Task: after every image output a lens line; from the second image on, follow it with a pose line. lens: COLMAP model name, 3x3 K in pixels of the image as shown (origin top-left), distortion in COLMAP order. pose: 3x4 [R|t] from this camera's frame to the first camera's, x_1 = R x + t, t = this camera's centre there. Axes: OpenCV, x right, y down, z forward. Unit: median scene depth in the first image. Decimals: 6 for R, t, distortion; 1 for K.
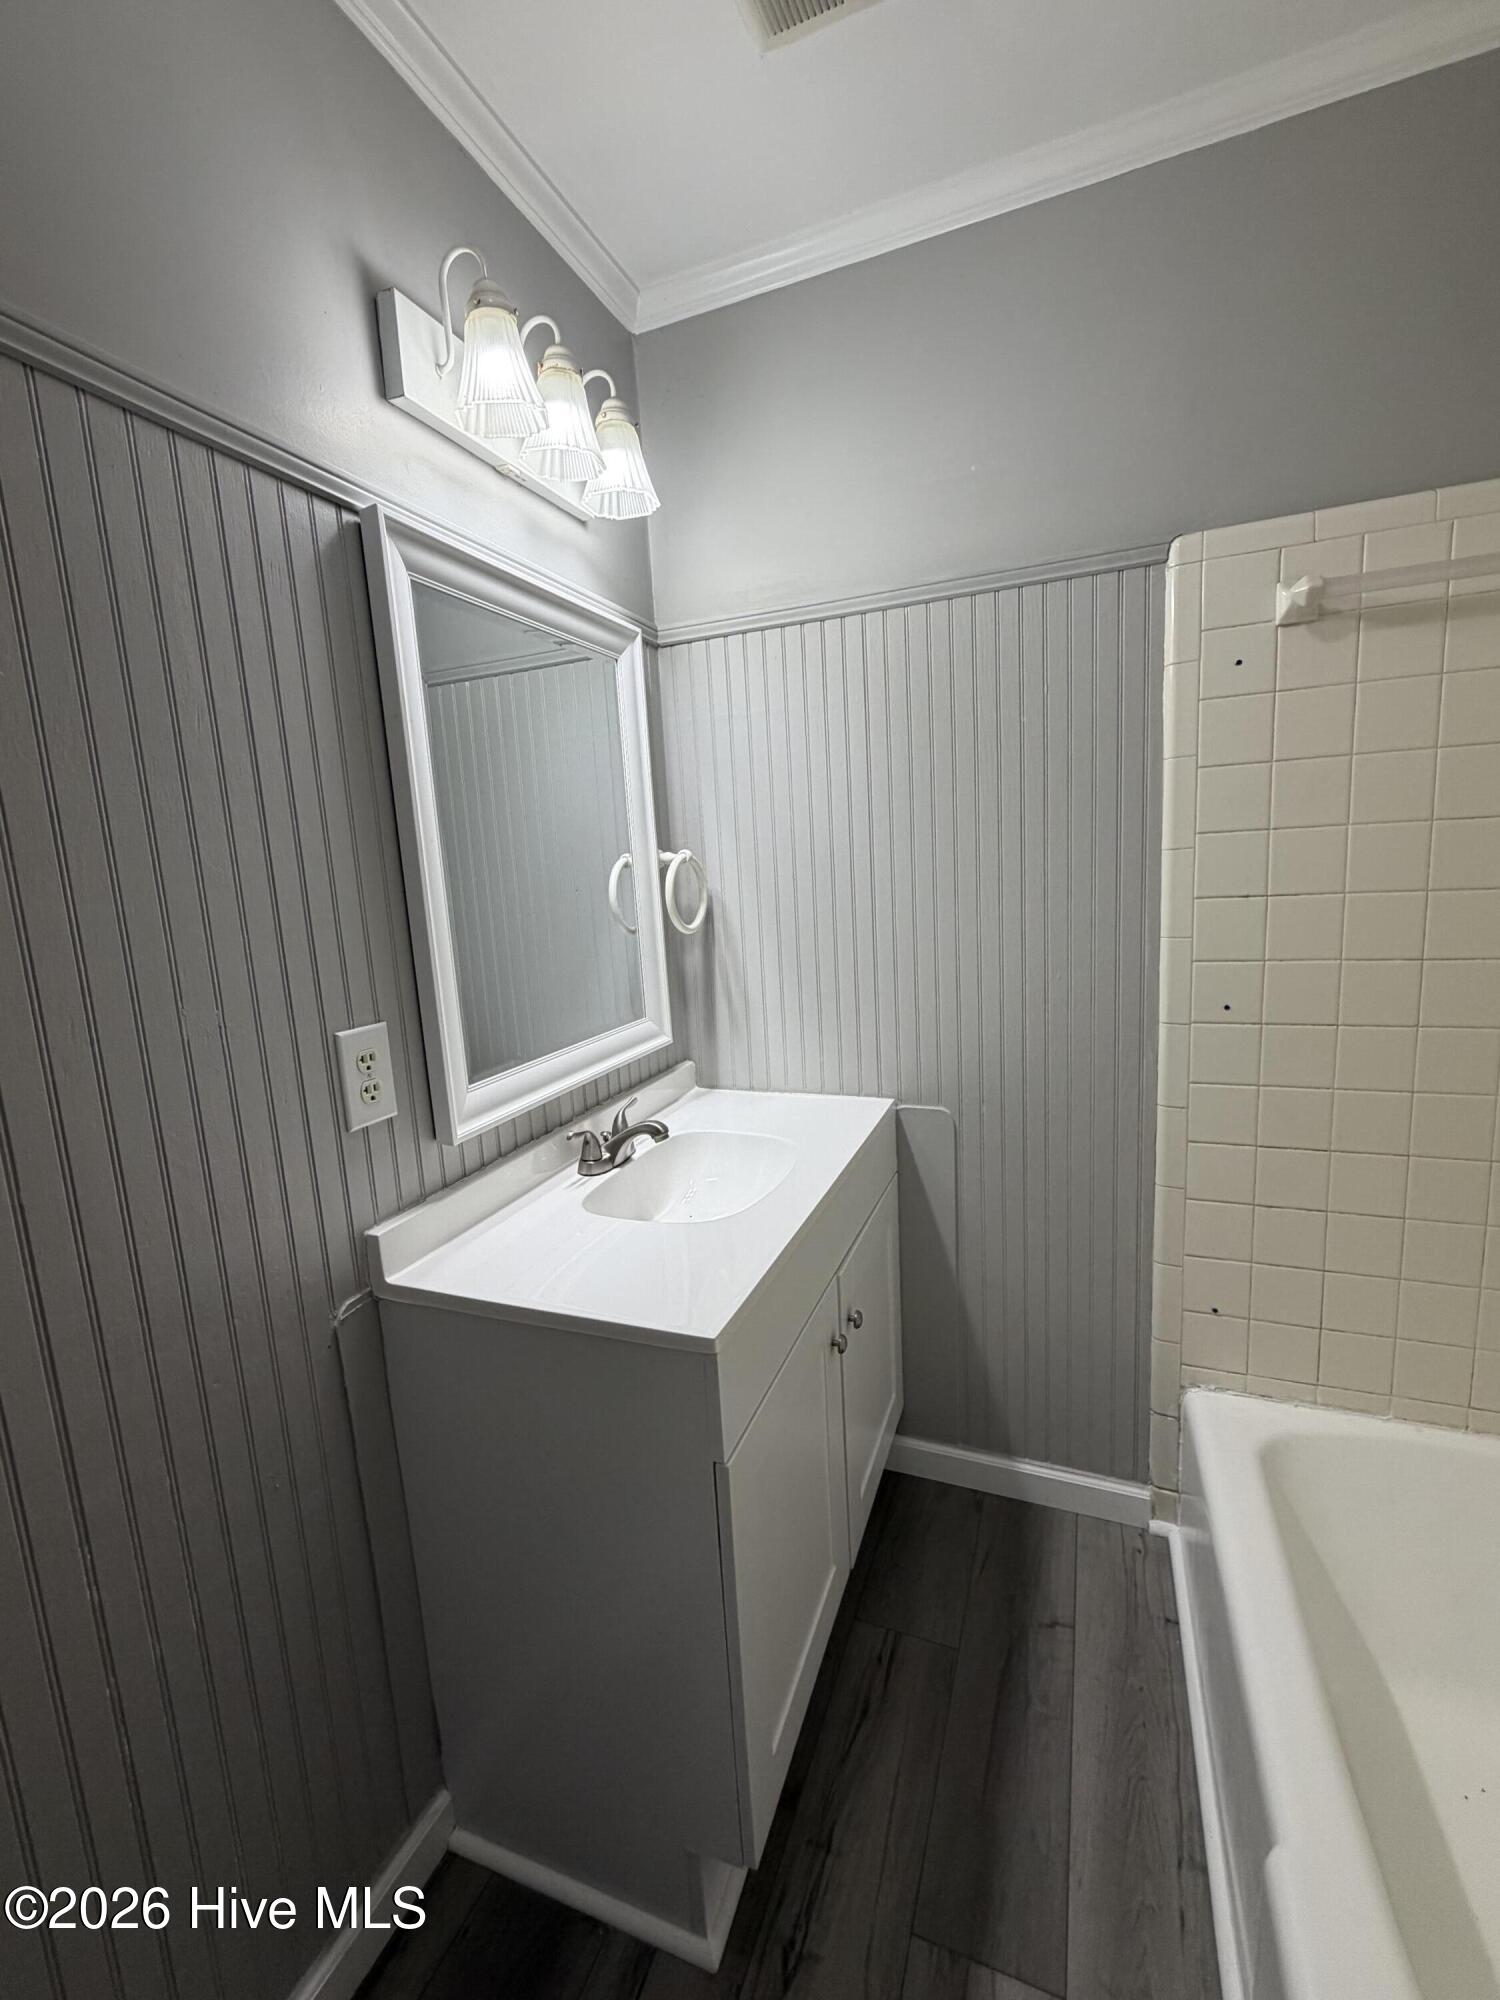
lens RADIAL K [[846.6, 0, 741.7], [0, 846.6, 1000.2], [0, 0, 1]] dist [-0.000240, 0.000567]
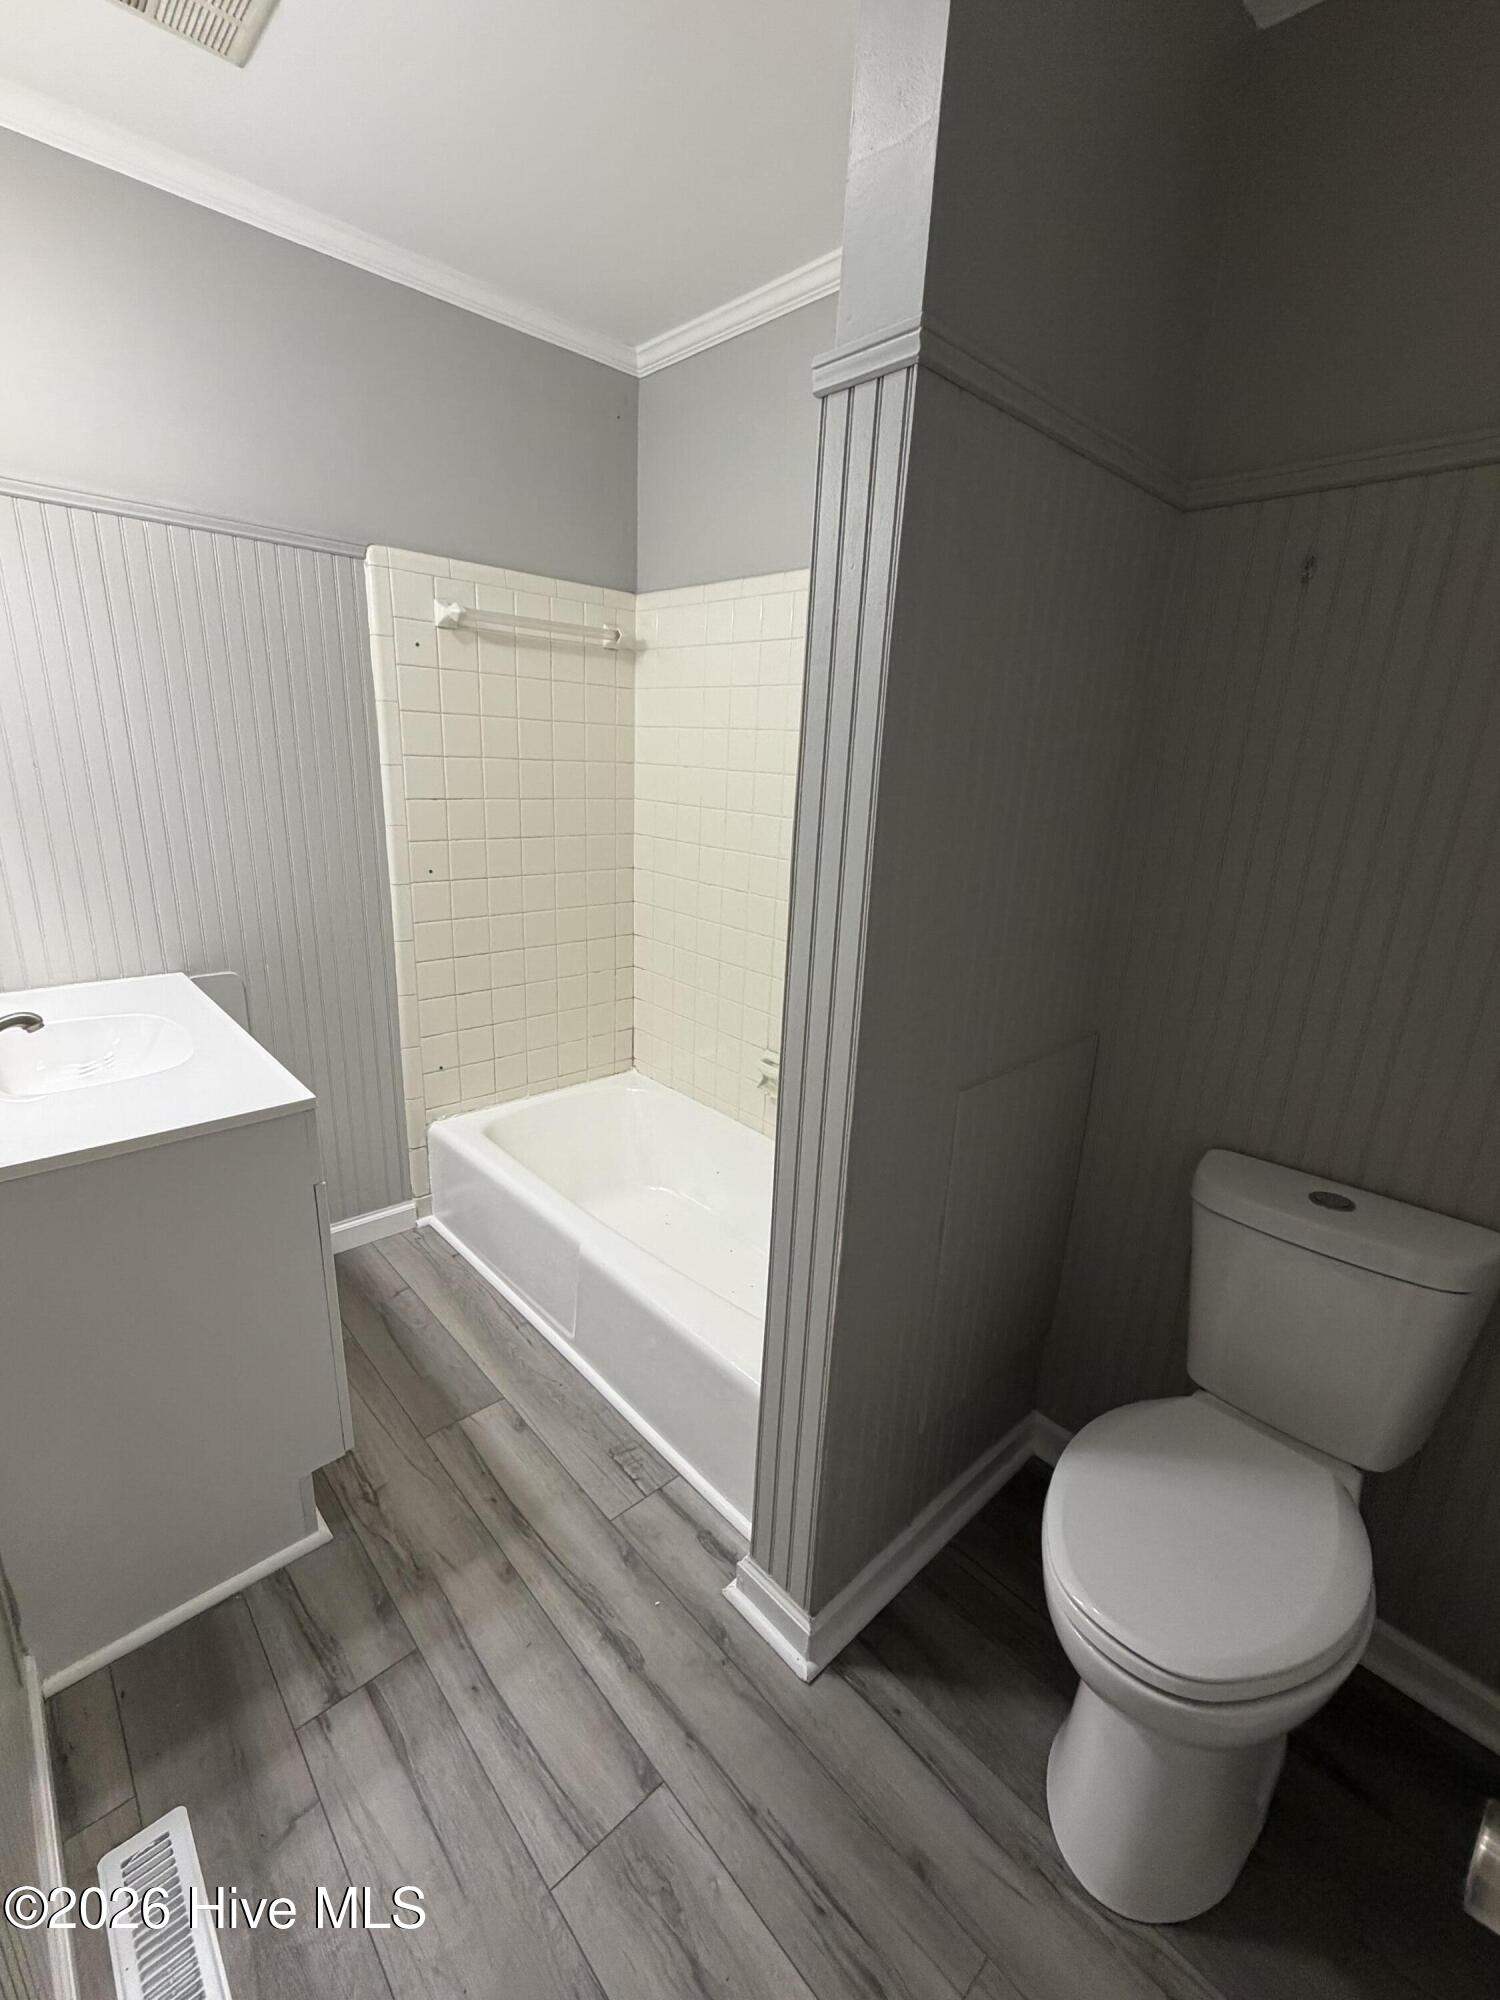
lens RADIAL K [[846.6, 0, 741.7], [0, 846.6, 1000.2], [0, 0, 1]] dist [-0.000240, 0.000567]
pose [[0.426208, -0.181508, 0.886229, -0.623476], [0.074989, 0.983381, 0.165341, 0.027914], [-0.901512, -0.004012, 0.432736, -0.198083]]
